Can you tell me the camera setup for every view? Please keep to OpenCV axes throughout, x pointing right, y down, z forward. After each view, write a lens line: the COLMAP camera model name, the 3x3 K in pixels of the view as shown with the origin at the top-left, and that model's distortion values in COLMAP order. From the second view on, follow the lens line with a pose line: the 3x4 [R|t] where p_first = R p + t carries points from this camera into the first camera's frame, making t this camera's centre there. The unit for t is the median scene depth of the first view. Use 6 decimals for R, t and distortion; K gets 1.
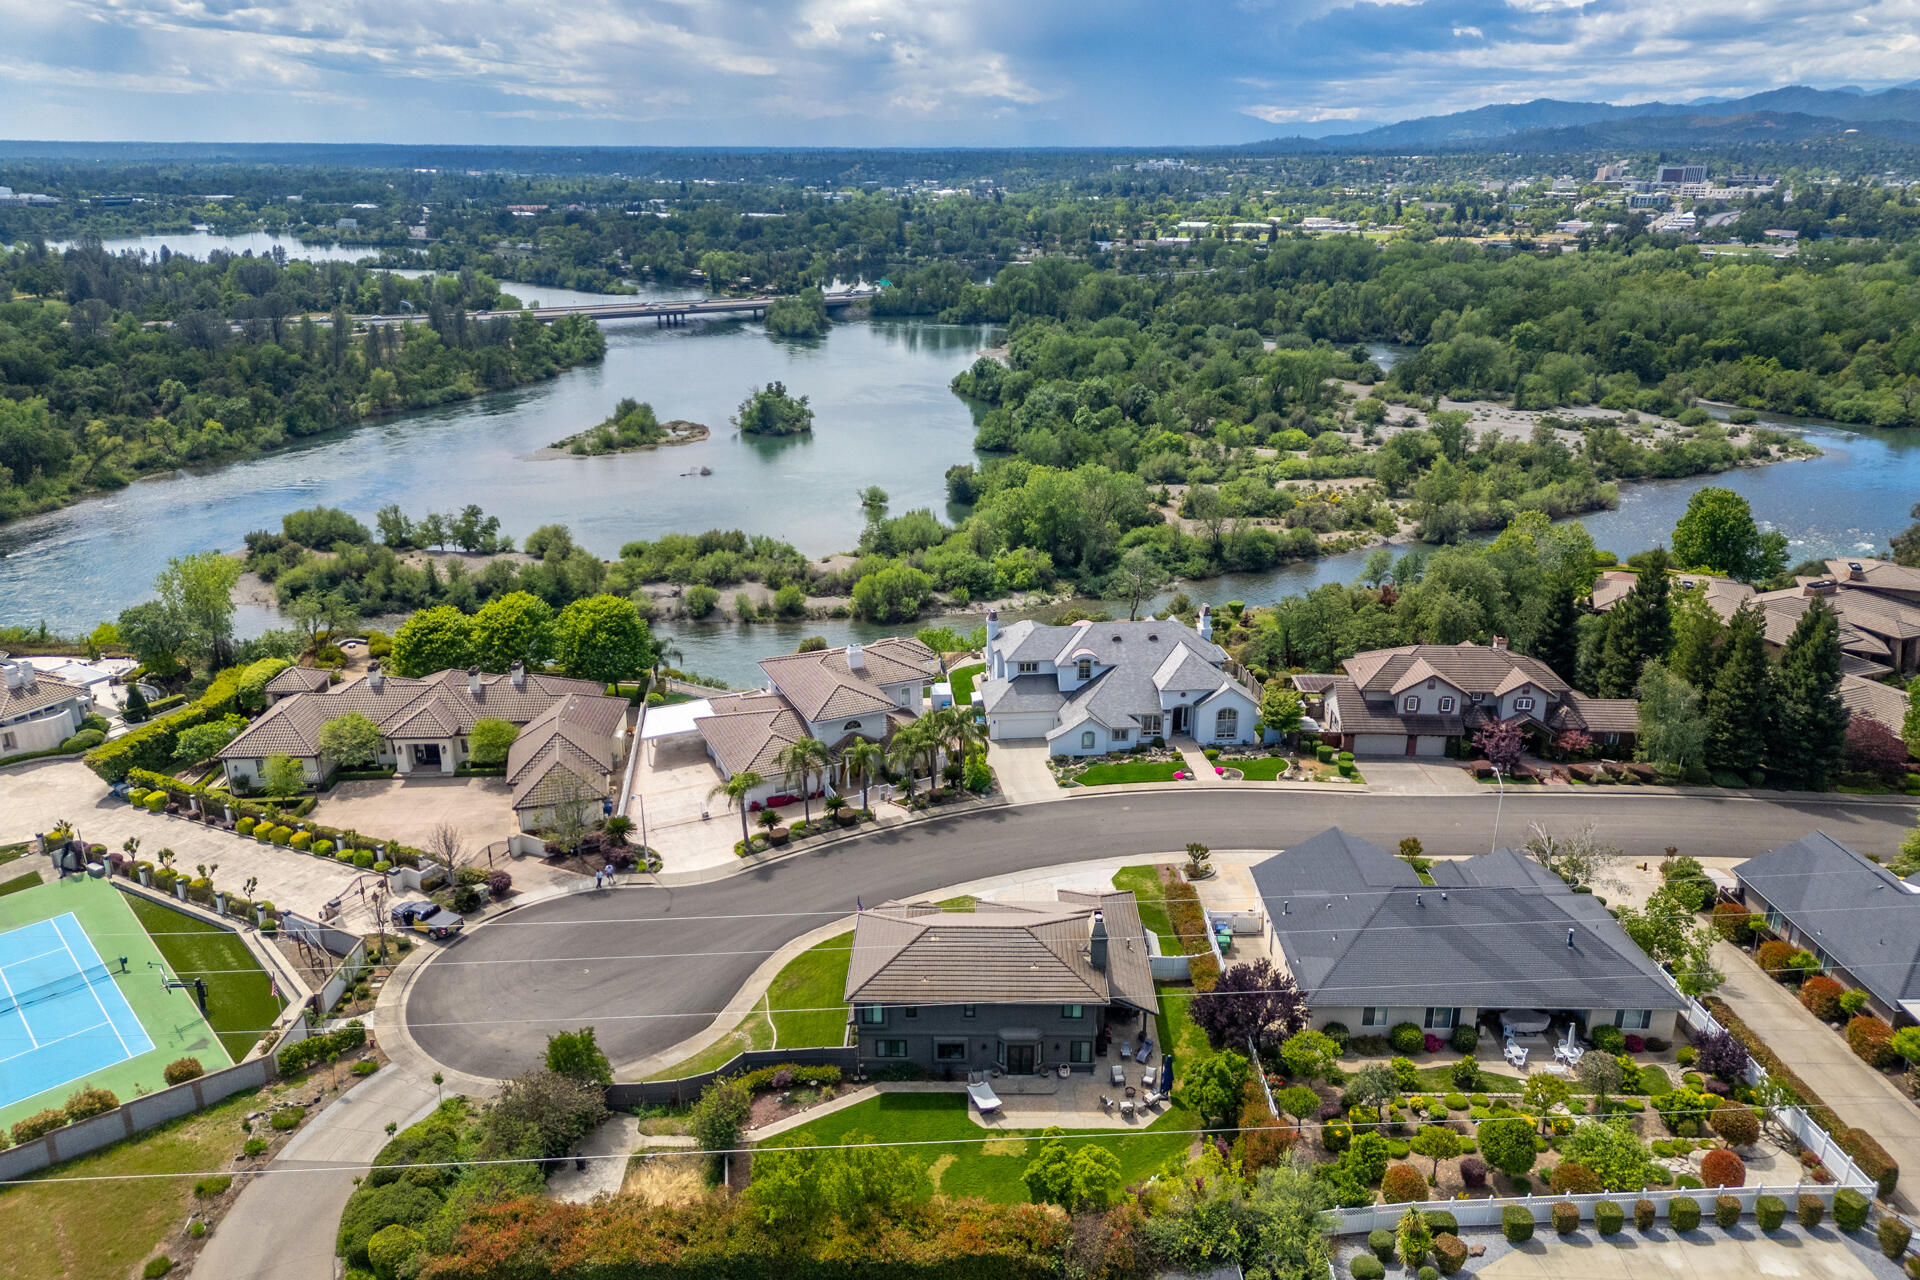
lens RADIAL K [[1333.8, 0, 973.2], [0, 1333.8, 657.4], [0, 0, 1]] dist [0.082255, -0.063660]
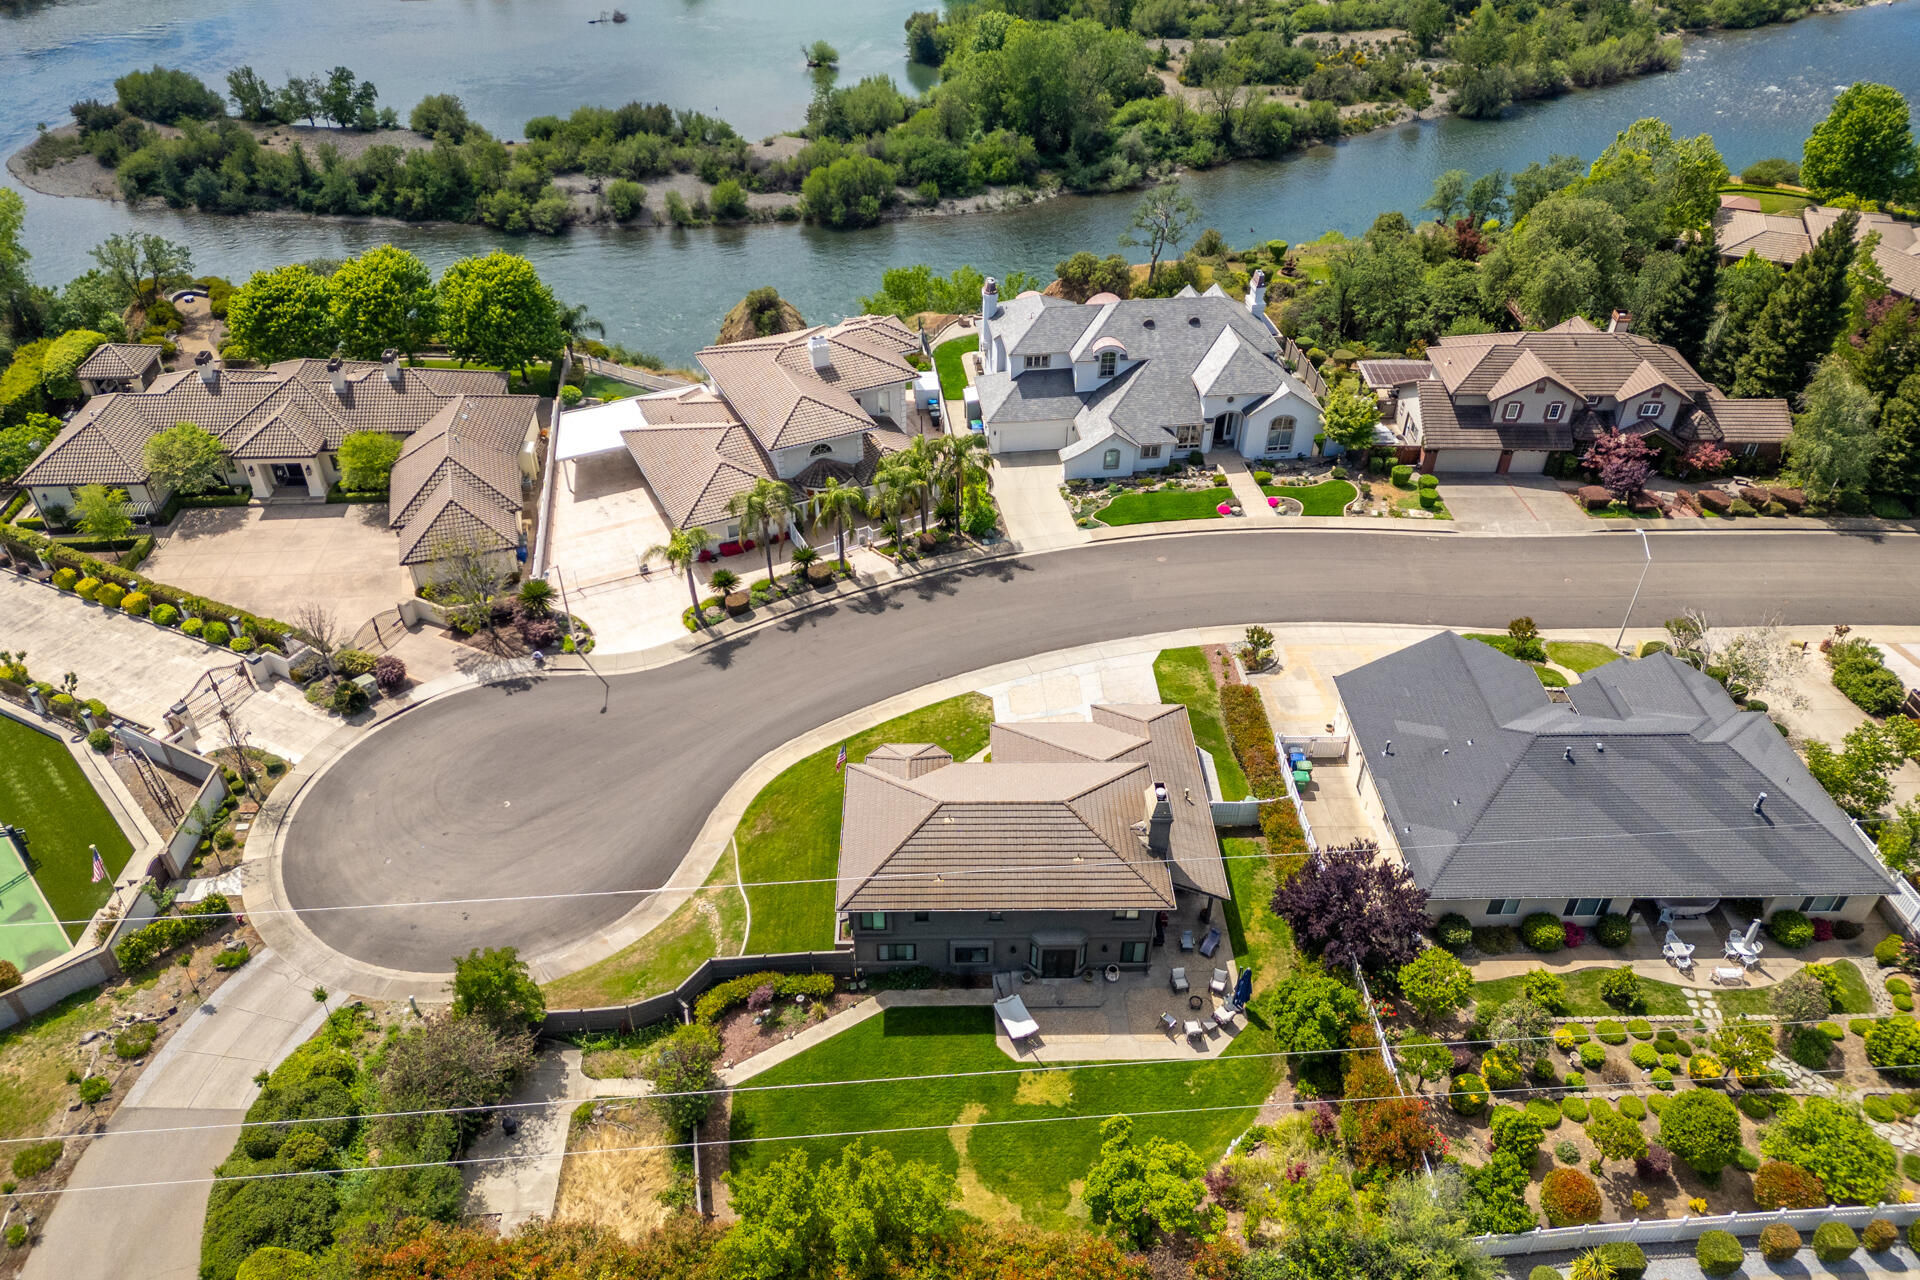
lens RADIAL K [[1333.8, 0, 969.0], [0, 1333.8, 653.7], [0, 0, 1]] dist [0.082255, -0.063660]
pose [[0.999564, -0.008887, 0.028154, -0.022108], [-0.000307, 0.950439, 0.310911, -0.070708], [-0.029522, -0.310784, 0.950022, 0.172319]]
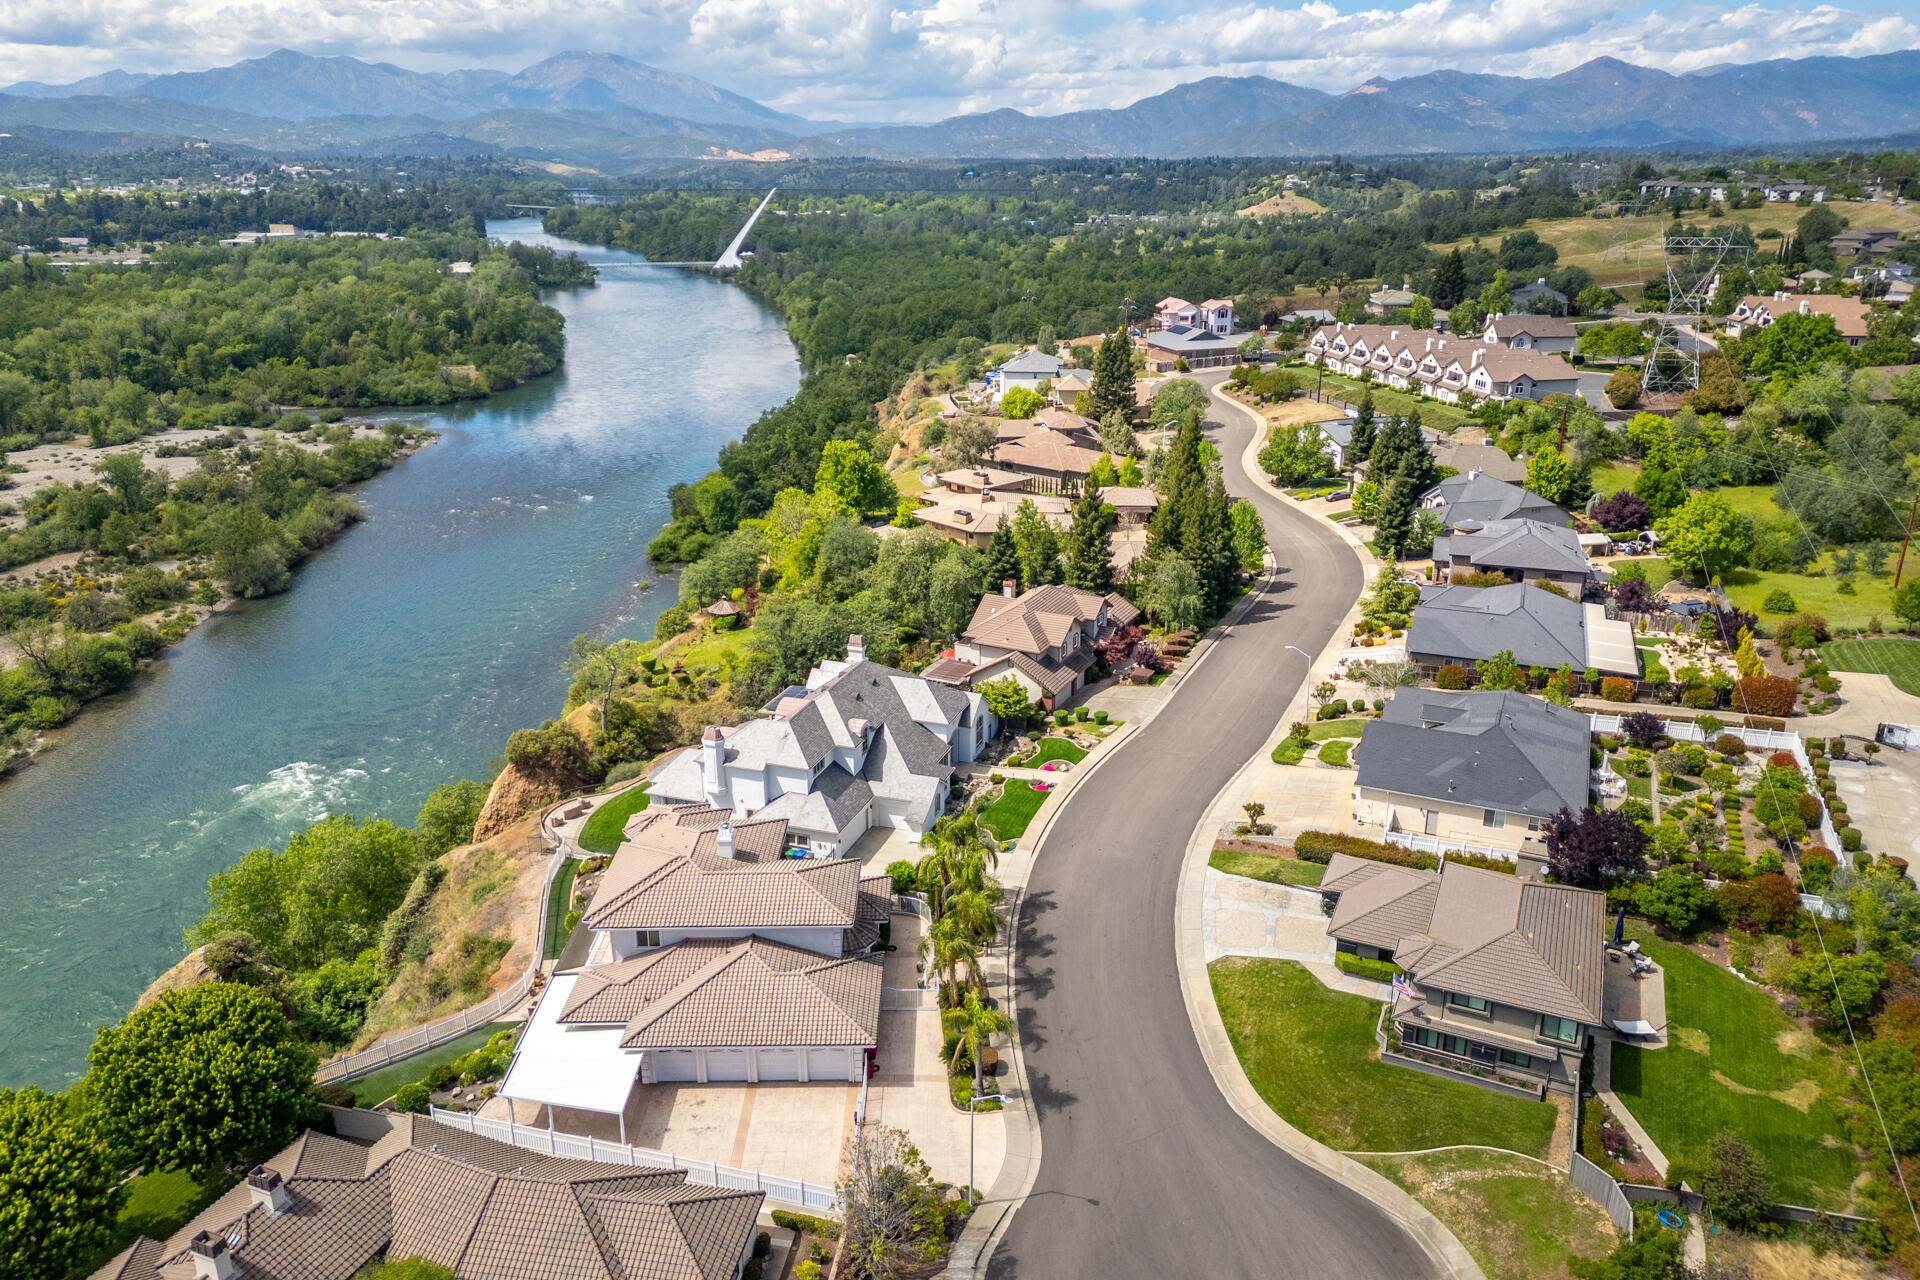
lens RADIAL K [[1333.8, 0, 977.9], [0, 1333.8, 651.6], [0, 0, 1]] dist [0.082255, -0.063660]
pose [[0.410914, -0.314684, 0.855642, -0.558369], [0.321291, 0.928311, 0.187113, -0.168031], [-0.853183, 0.198023, 0.482561, 0.481603]]
